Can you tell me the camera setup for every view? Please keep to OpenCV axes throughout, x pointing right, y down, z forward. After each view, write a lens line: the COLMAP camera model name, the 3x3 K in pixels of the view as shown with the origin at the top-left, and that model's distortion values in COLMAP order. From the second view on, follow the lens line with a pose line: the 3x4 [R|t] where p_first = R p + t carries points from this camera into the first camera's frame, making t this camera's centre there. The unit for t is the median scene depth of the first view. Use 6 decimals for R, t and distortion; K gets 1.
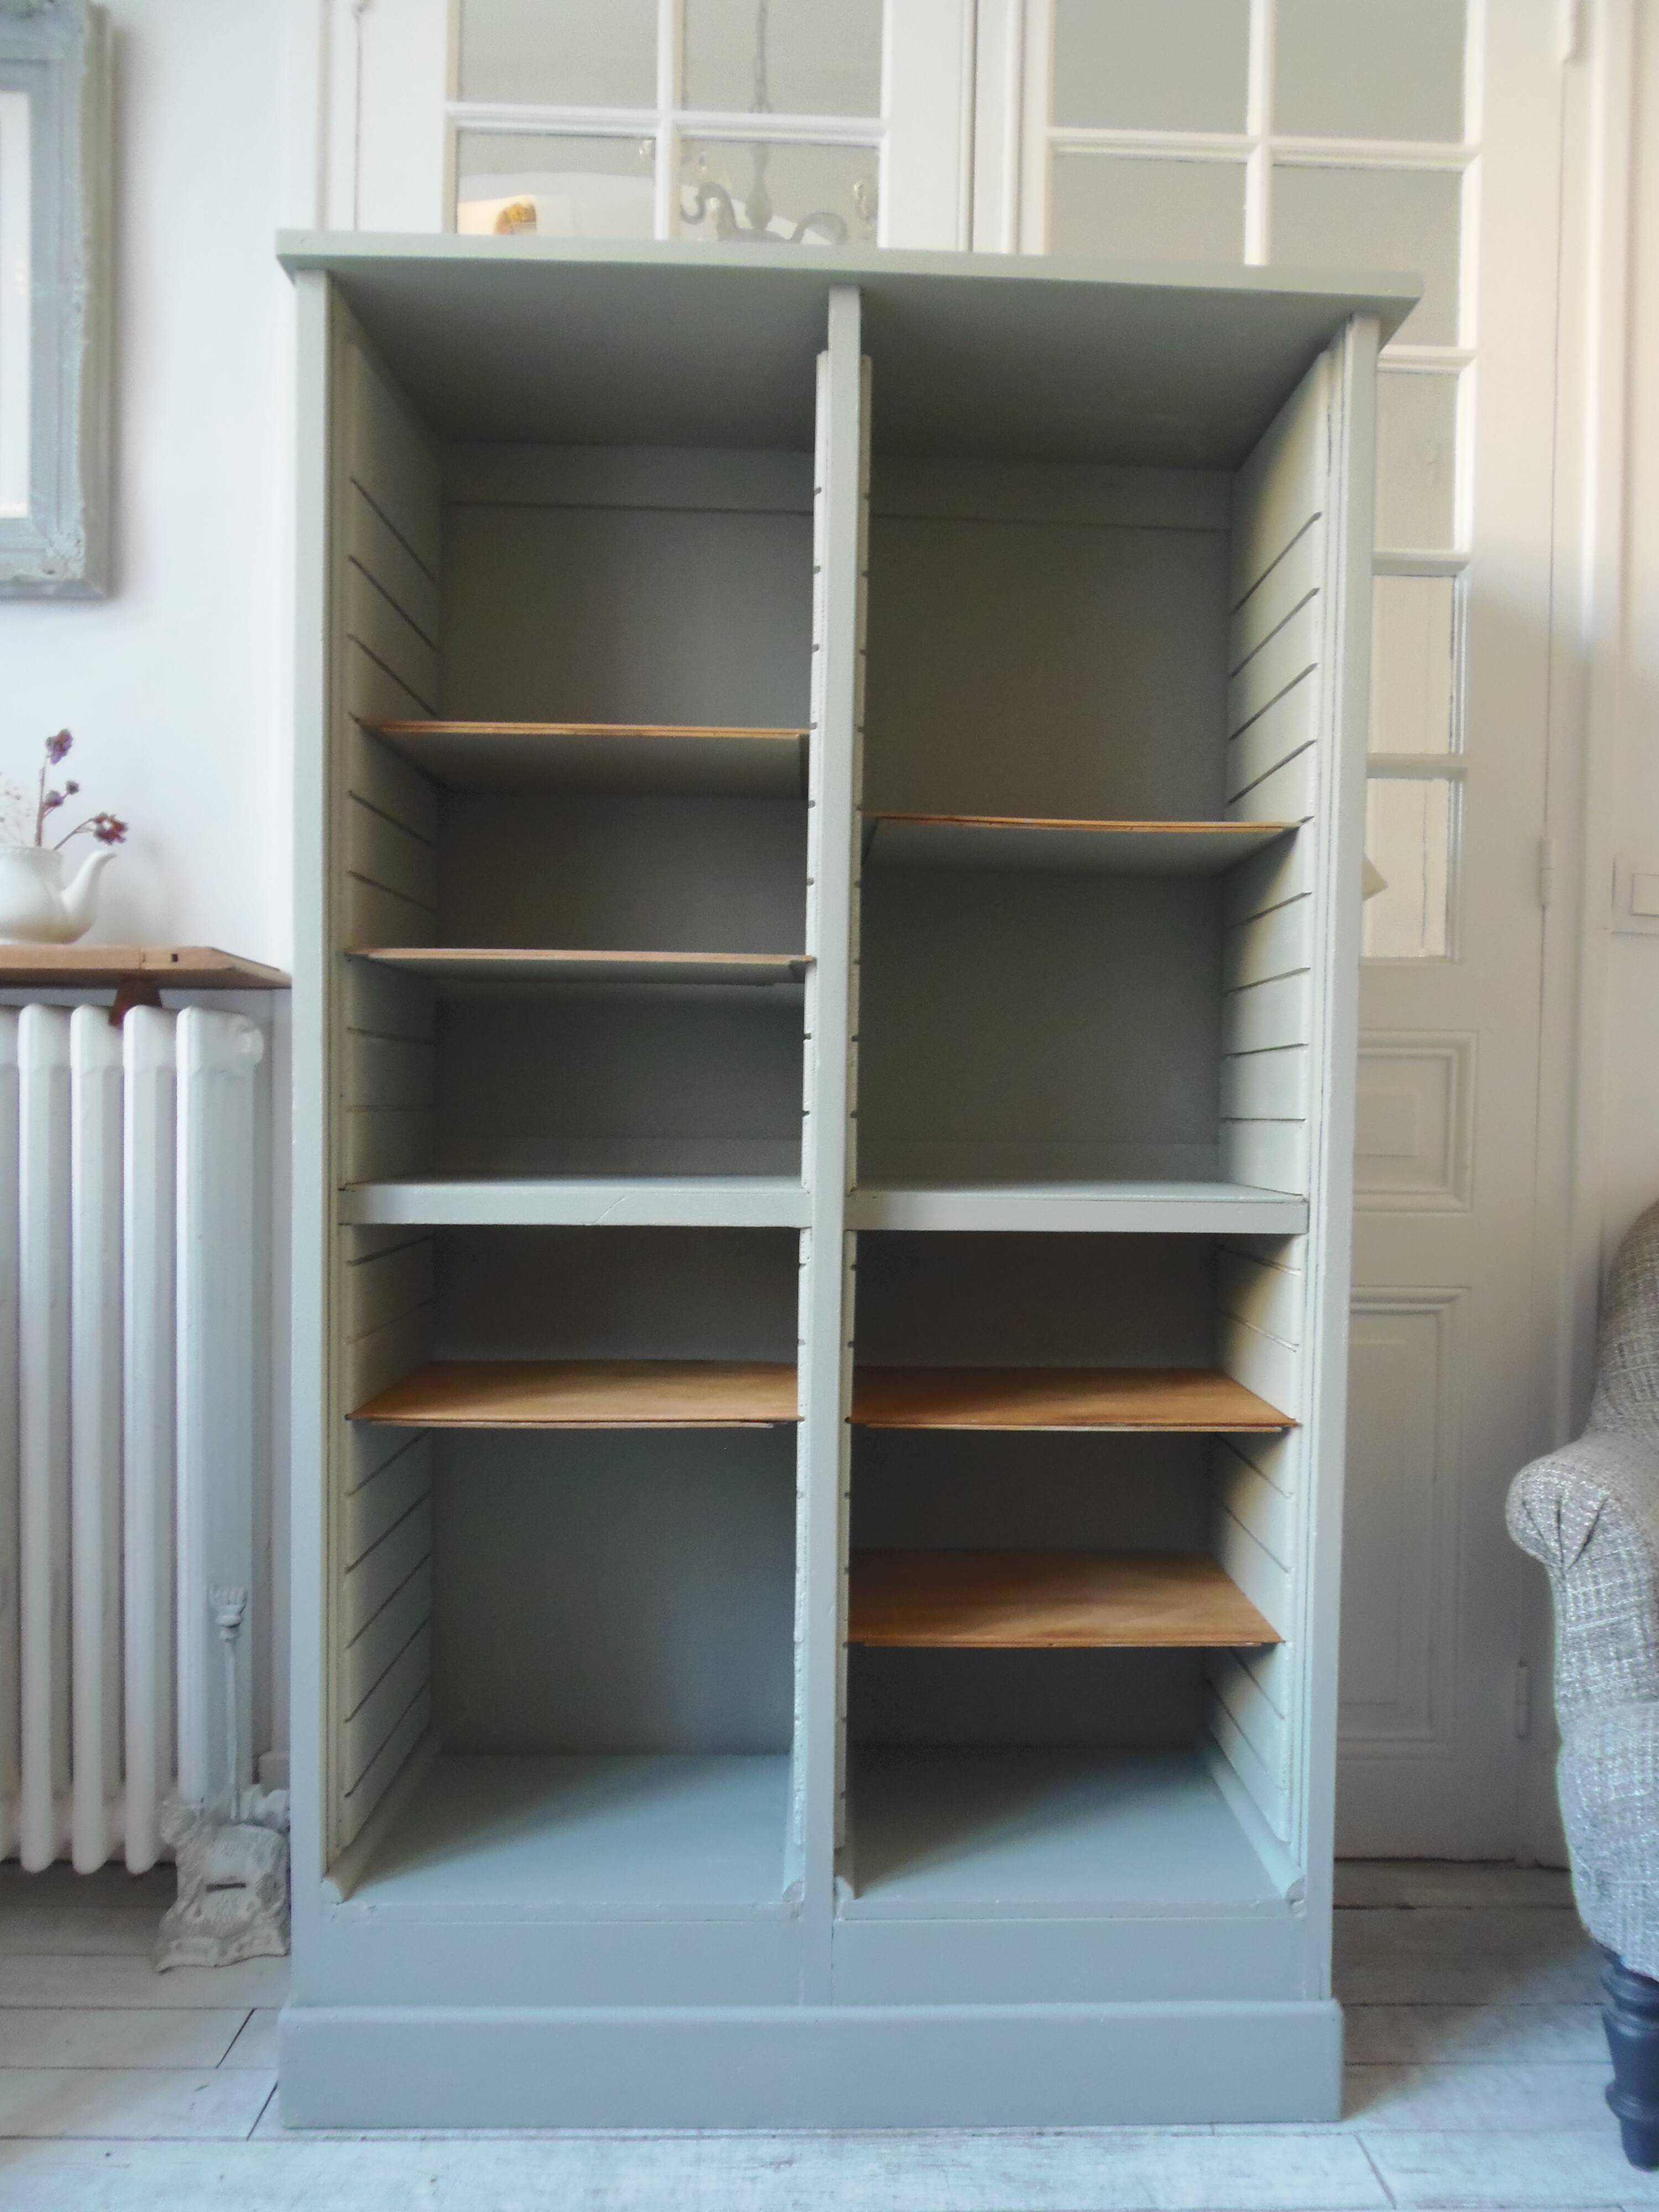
lens RADIAL K [[1592.3, 0, 881.1], [0, 1592.3, 1144.3], [0, 0, 1]] dist [-0.007457, -0.006820]
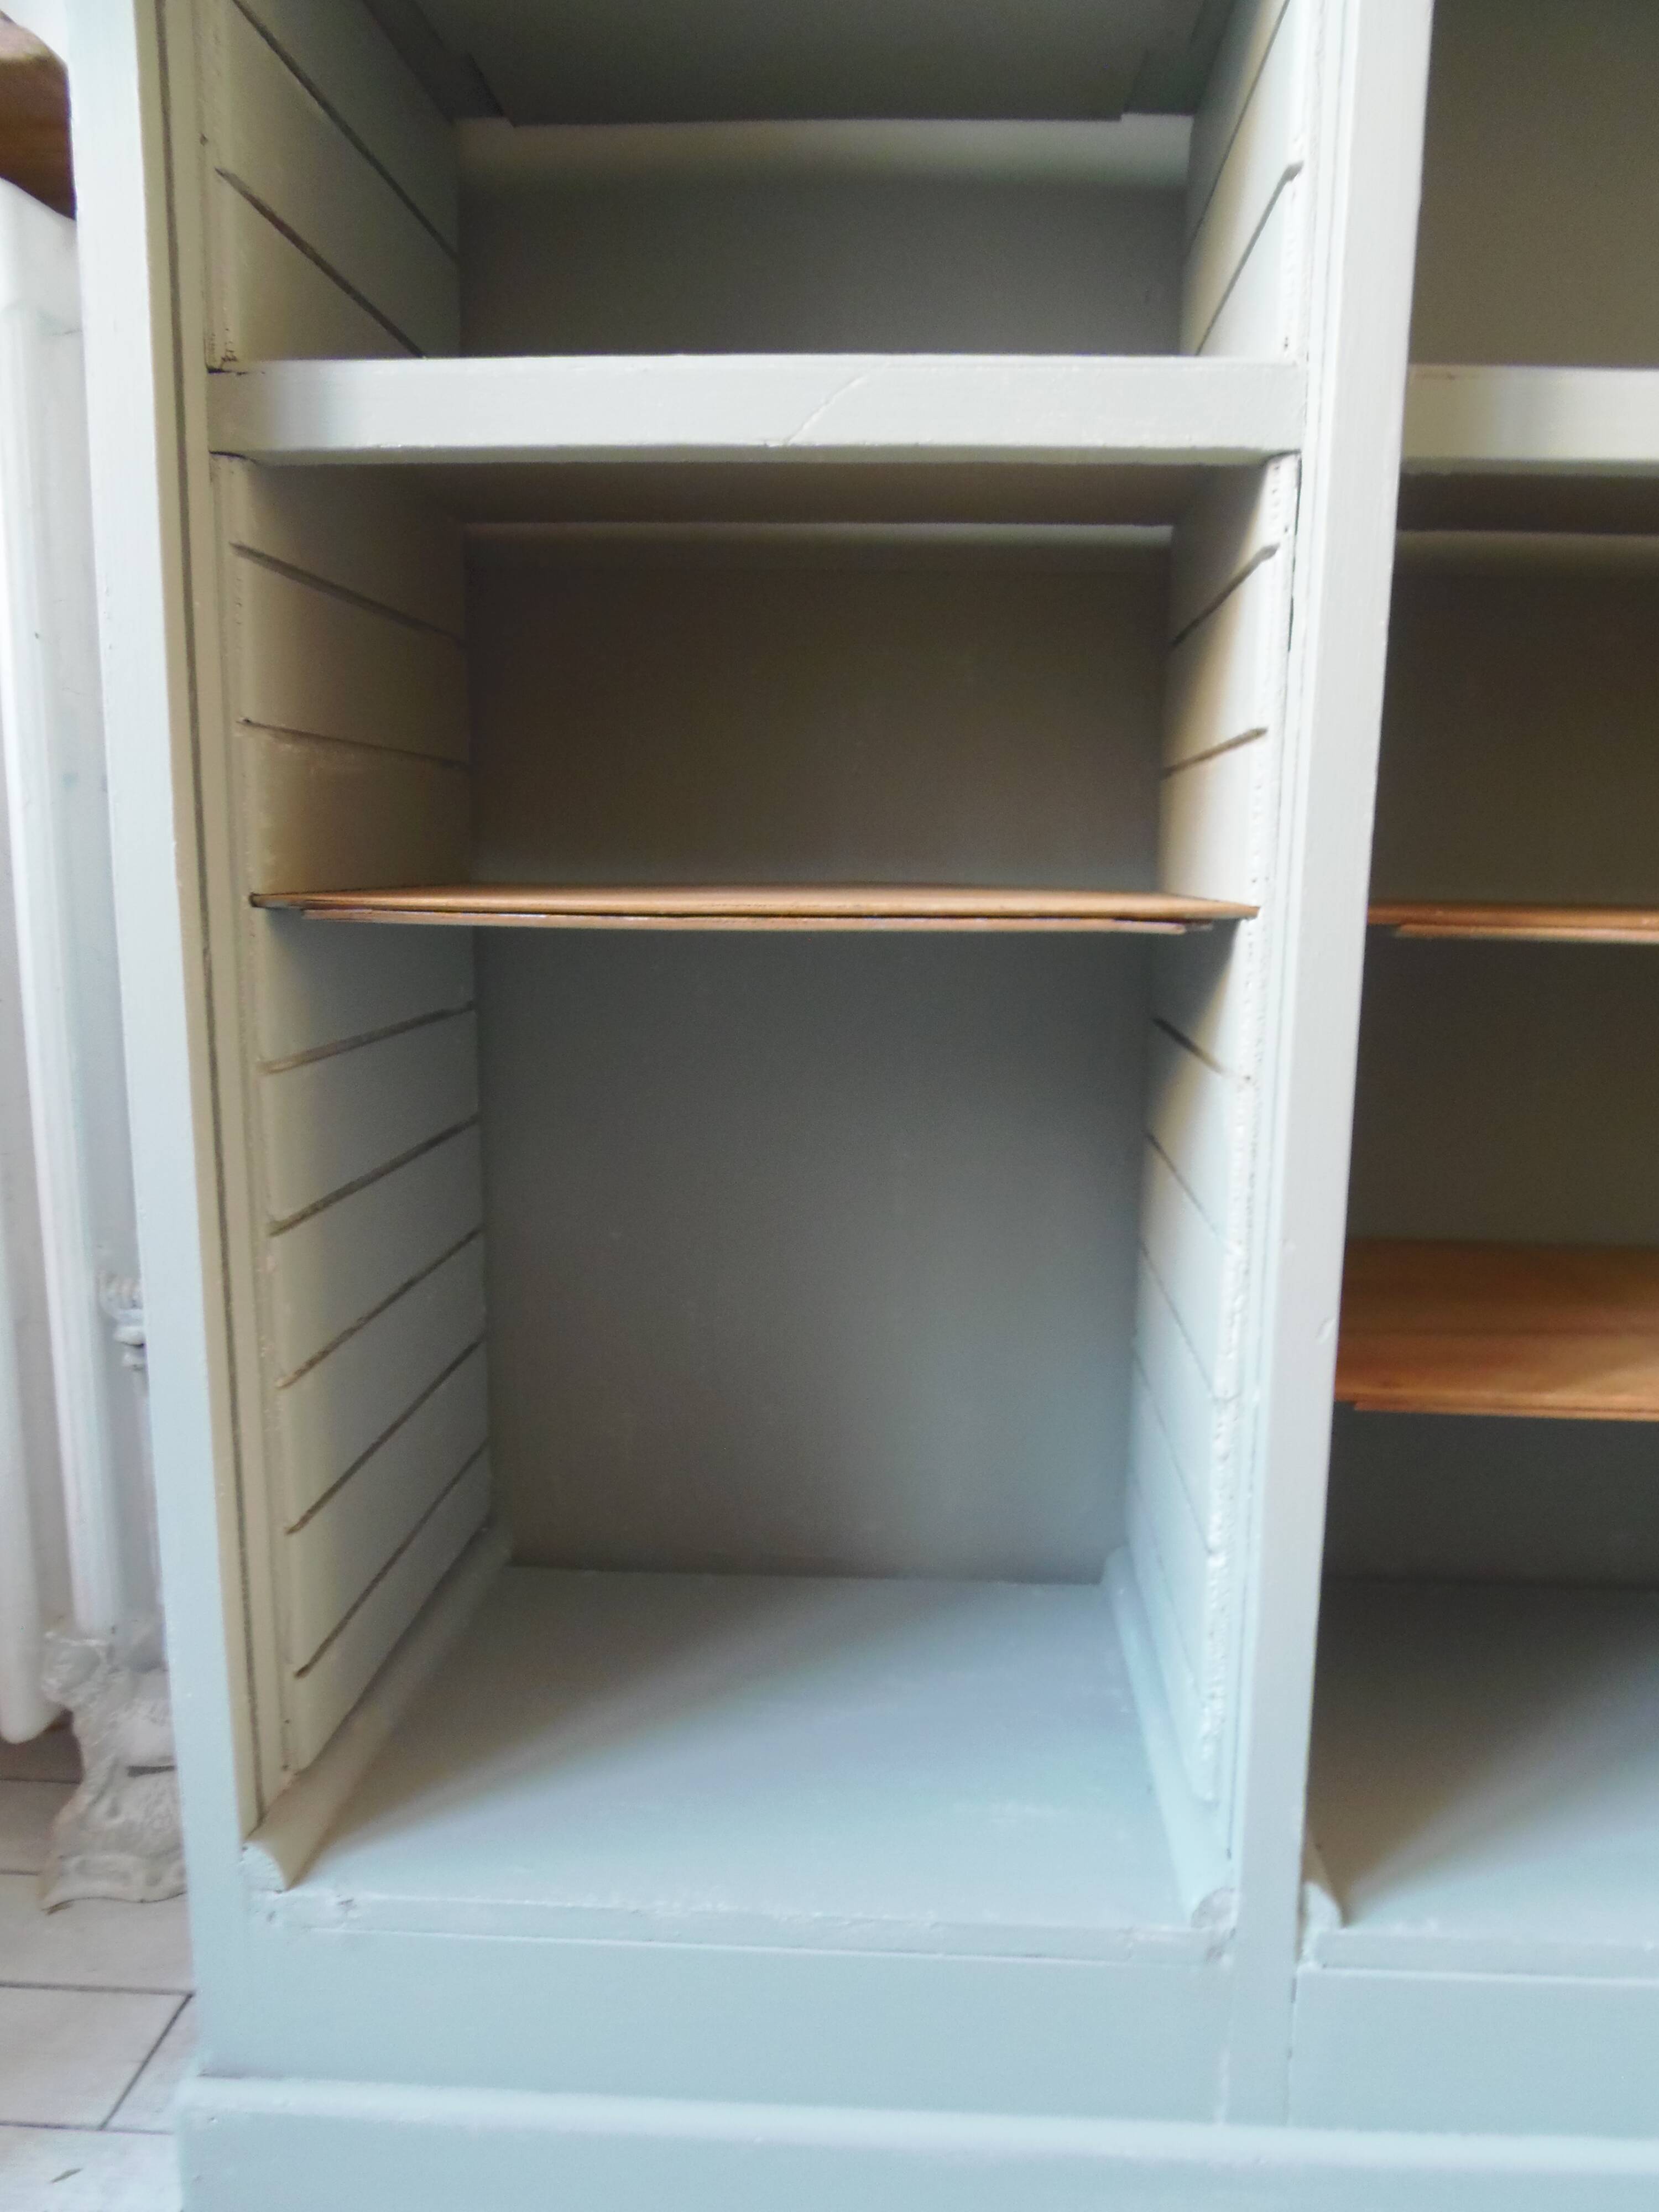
lens RADIAL K [[1592.3, 0, 877.6], [0, 1592.3, 1146.1], [0, 0, 1]] dist [-0.007457, -0.006820]
pose [[0.997180, 0.014360, -0.073656, -0.119918], [-0.003322, 0.989005, 0.147843, 0.170752], [0.074970, -0.147182, 0.986264, 0.542574]]
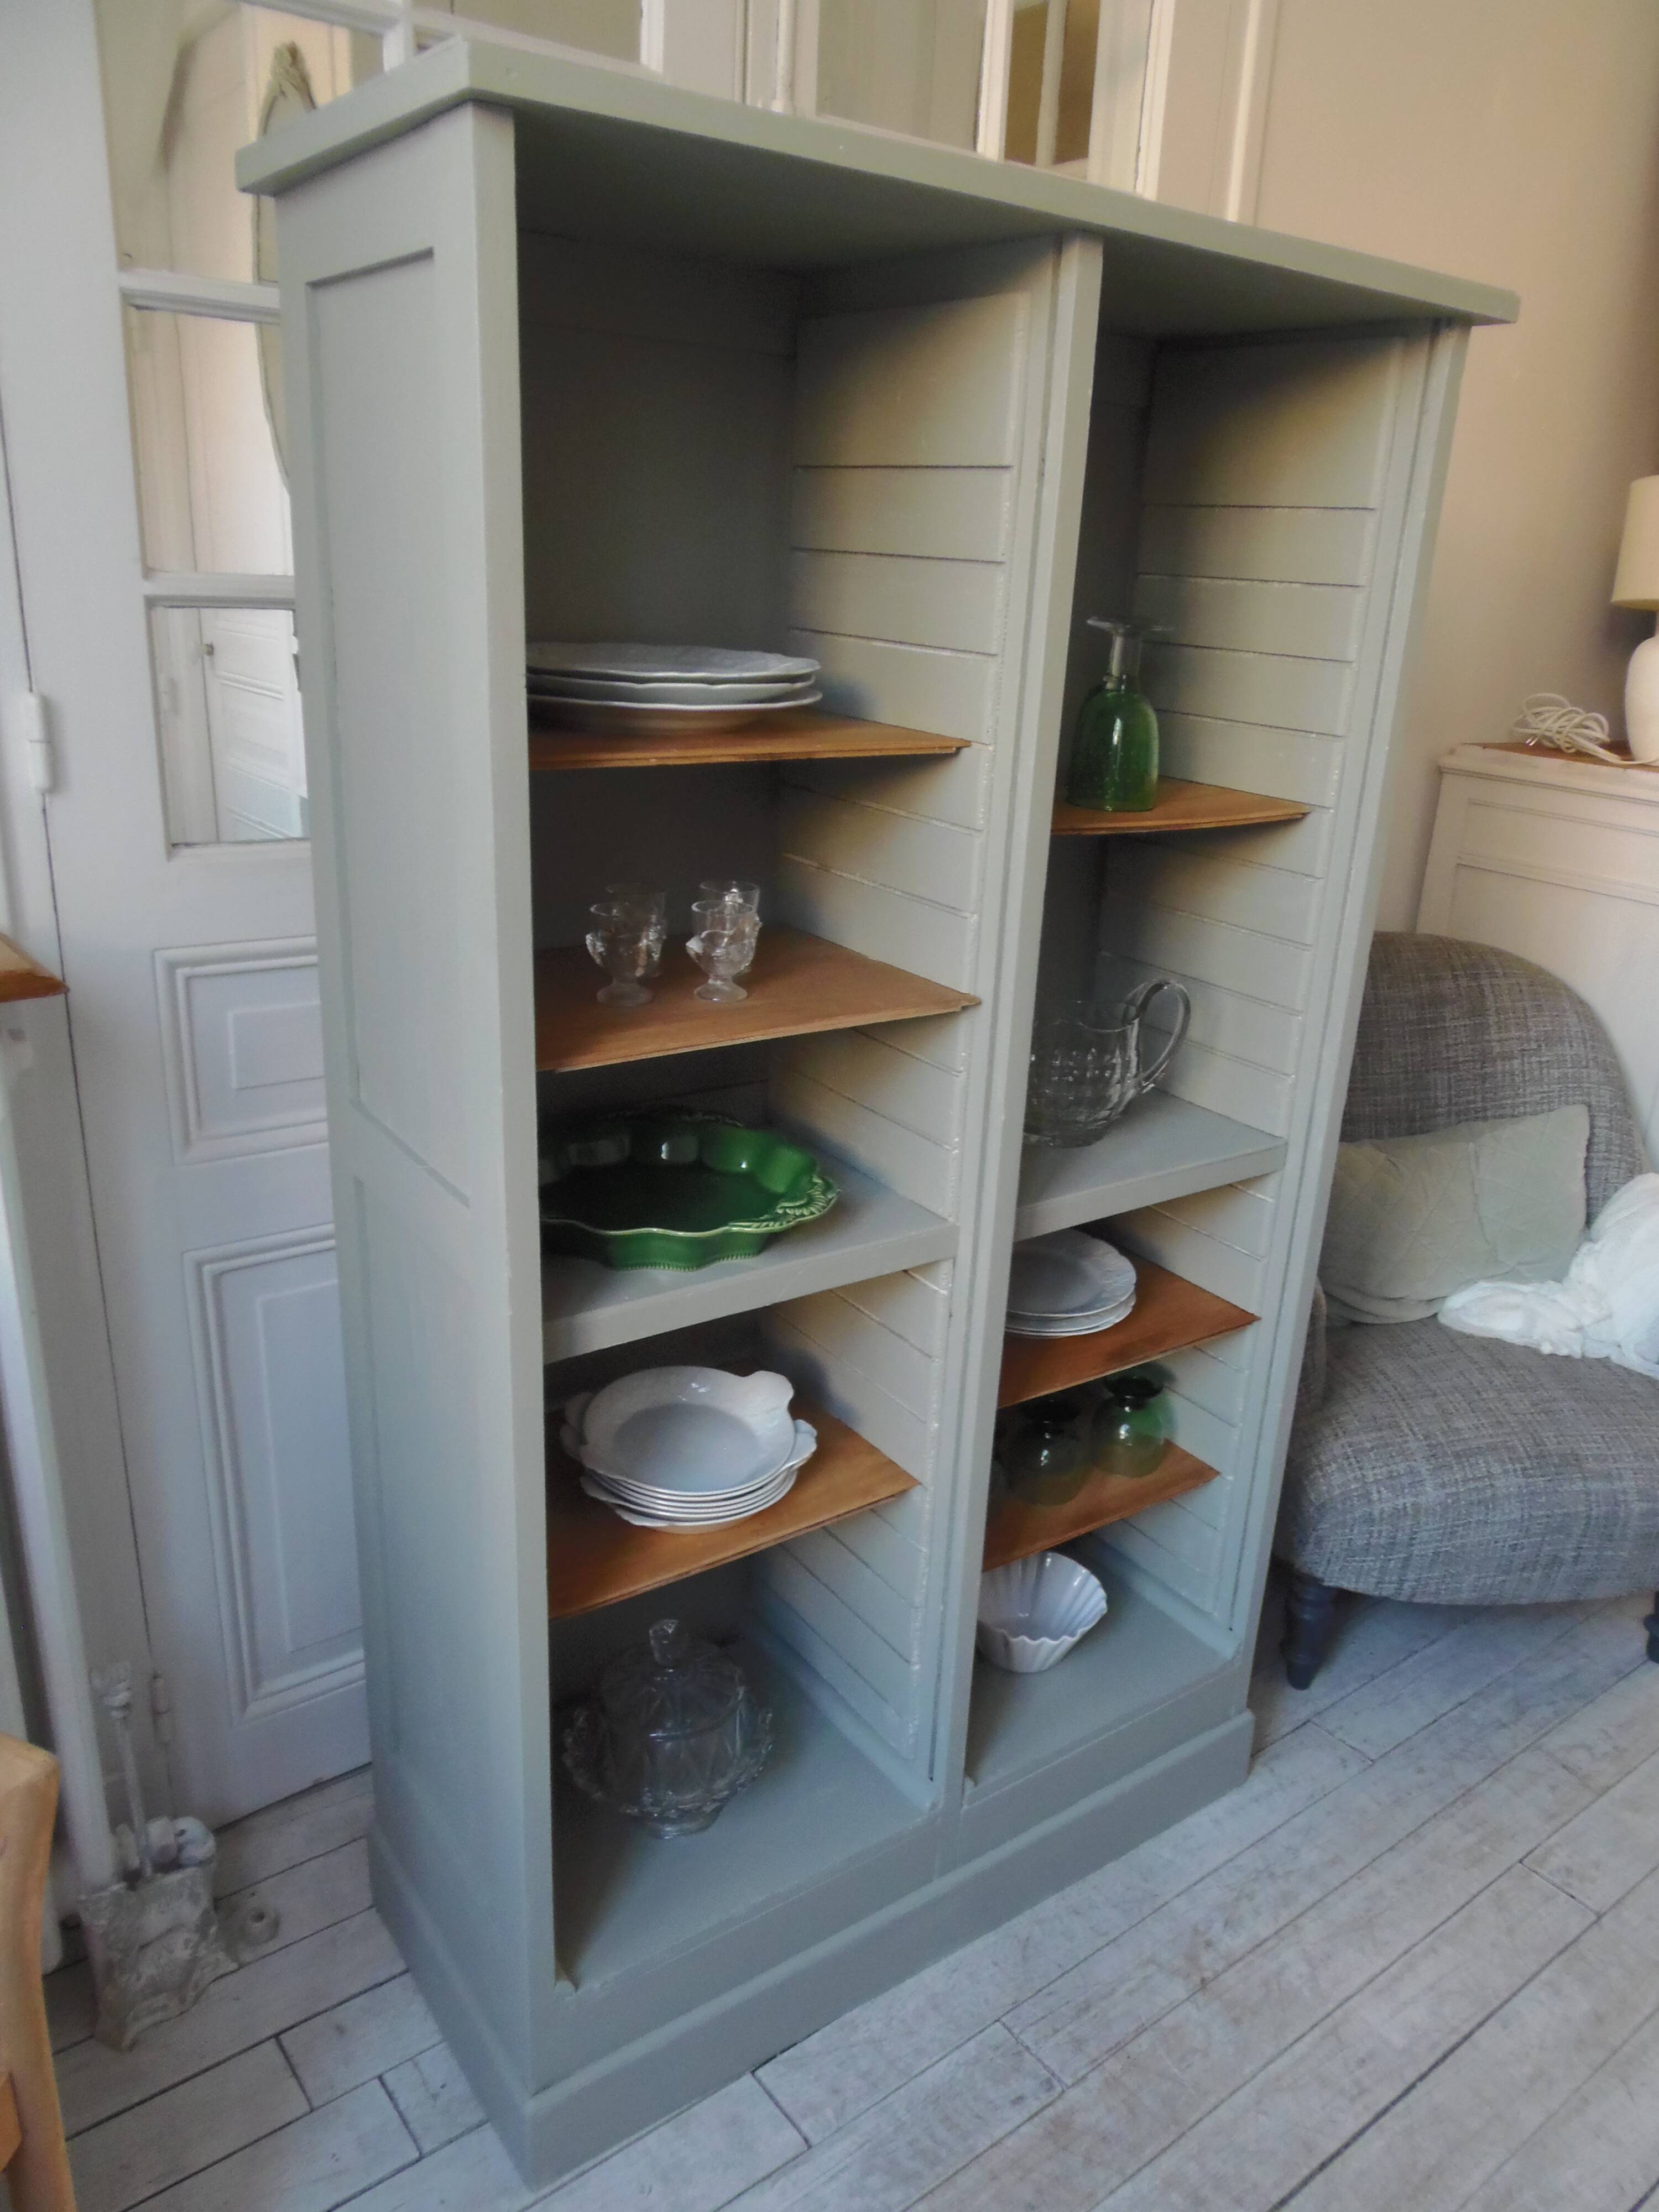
lens RADIAL K [[1592.3, 0, 883.9], [0, 1592.3, 1137.5], [0, 0, 1]] dist [-0.007457, -0.006820]
pose [[0.827478, -0.163461, 0.537179, -0.600749], [-0.029583, 0.942667, 0.332420, -0.346266], [-0.560719, -0.290962, 0.775200, 0.269398]]
